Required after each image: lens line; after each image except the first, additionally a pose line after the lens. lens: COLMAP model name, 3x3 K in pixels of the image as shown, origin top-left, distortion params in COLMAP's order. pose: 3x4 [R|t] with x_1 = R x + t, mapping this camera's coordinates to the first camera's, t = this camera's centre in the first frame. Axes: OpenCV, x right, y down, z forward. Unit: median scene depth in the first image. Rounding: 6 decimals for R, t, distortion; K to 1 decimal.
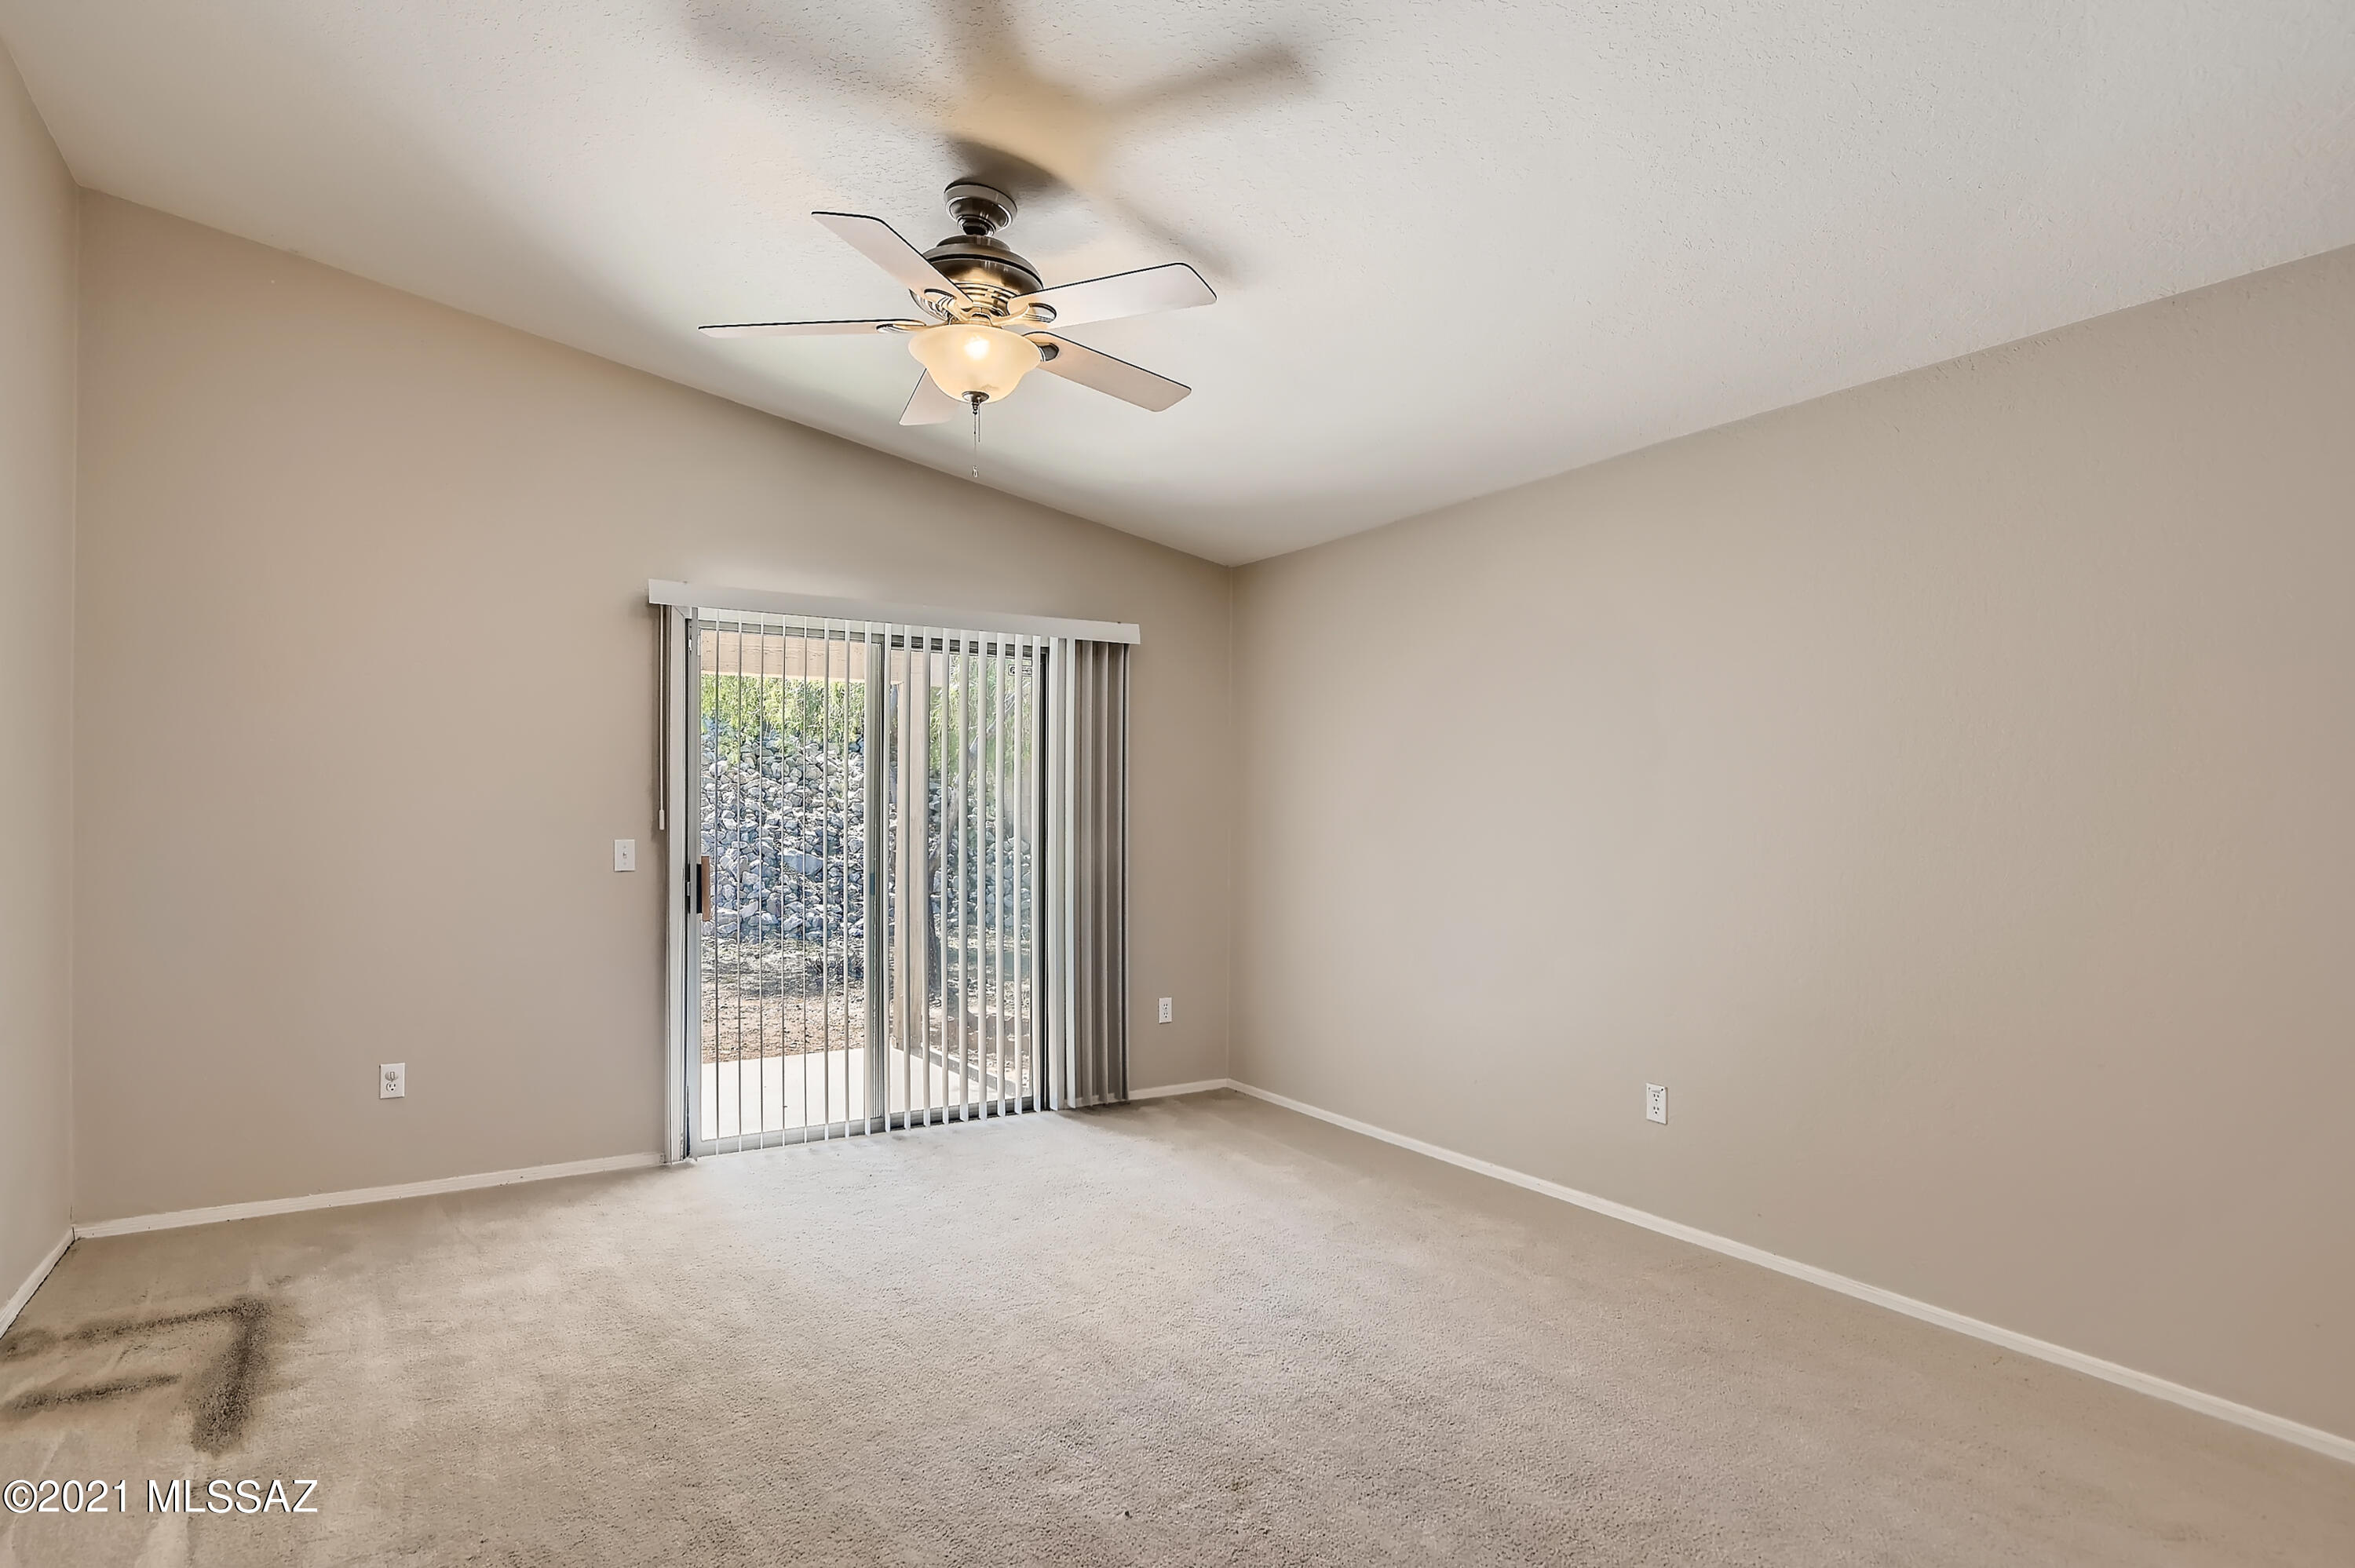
lens RADIAL K [[1250.7, 0, 1177.9], [0, 1250.7, 798.5], [0, 0, 1]] dist [0.006850, -0.001267]
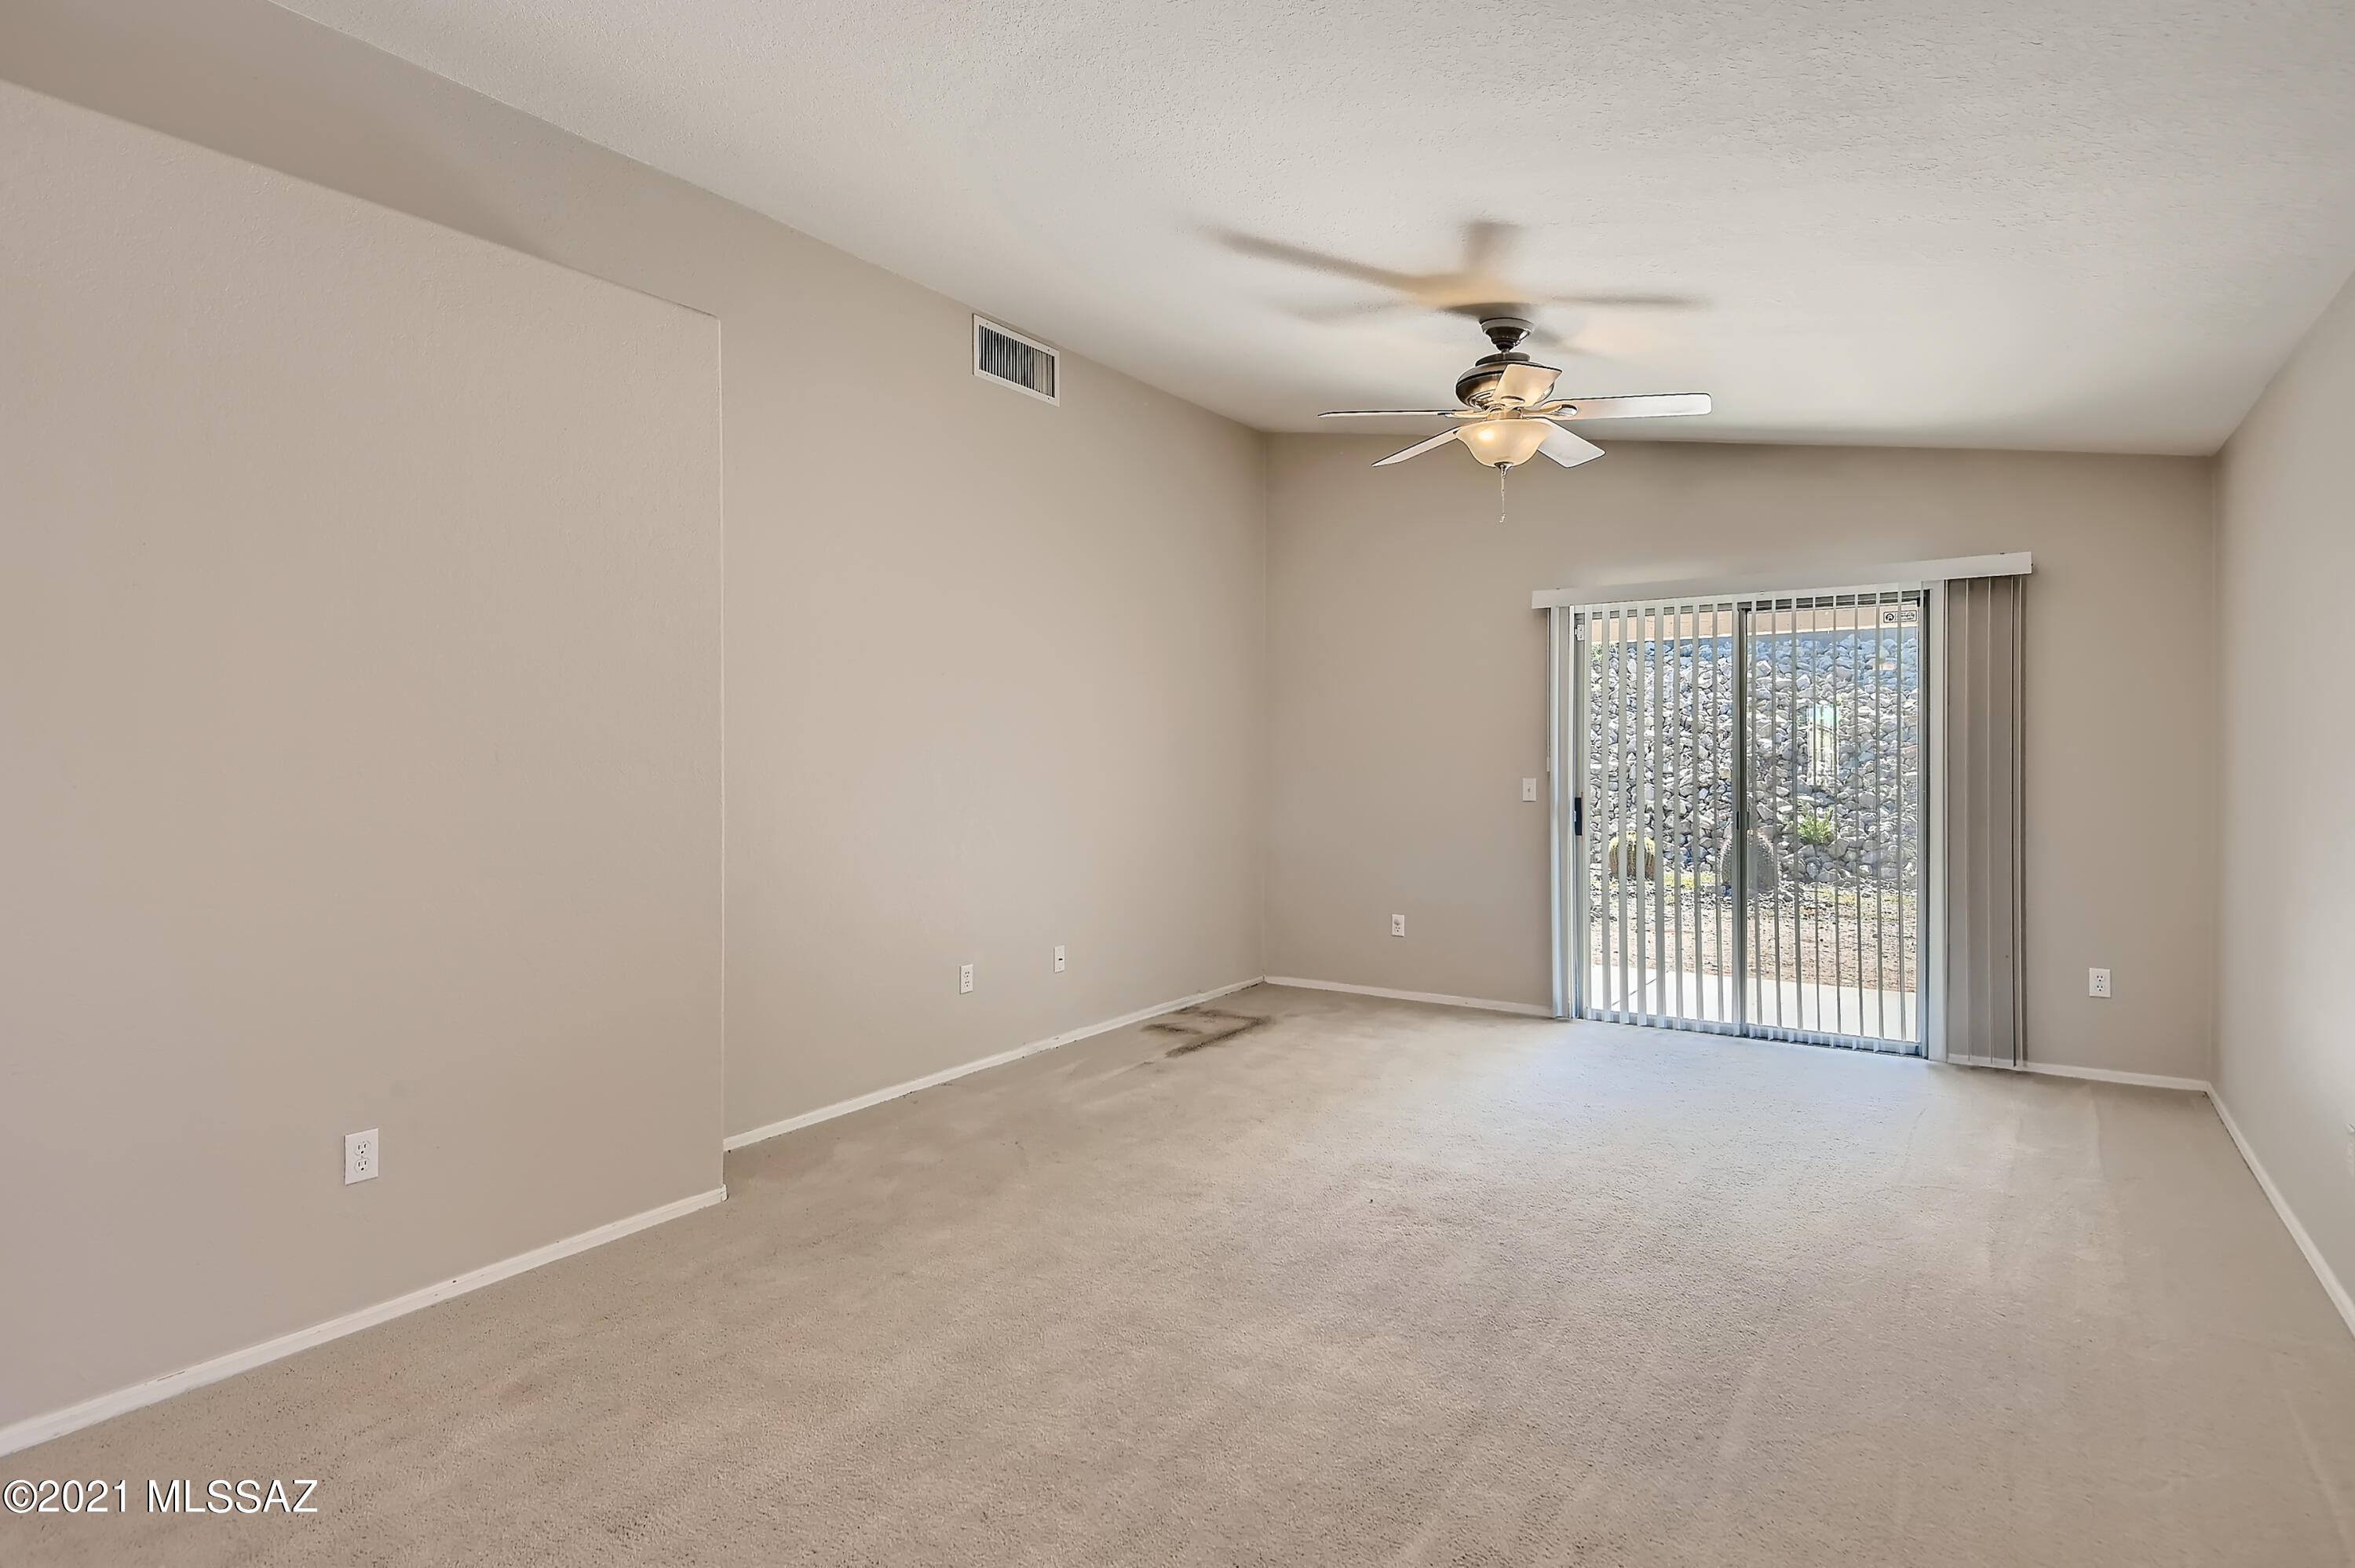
lens RADIAL K [[1250.7, 0, 1180.1], [0, 1250.7, 771.6], [0, 0, 1]] dist [0.006850, -0.001267]
pose [[0.422135, 0.006172, -0.906512, 0.578762], [0.013158, 0.999830, 0.012934, 0.001295], [0.906438, -0.017387, 0.421982, 0.053724]]
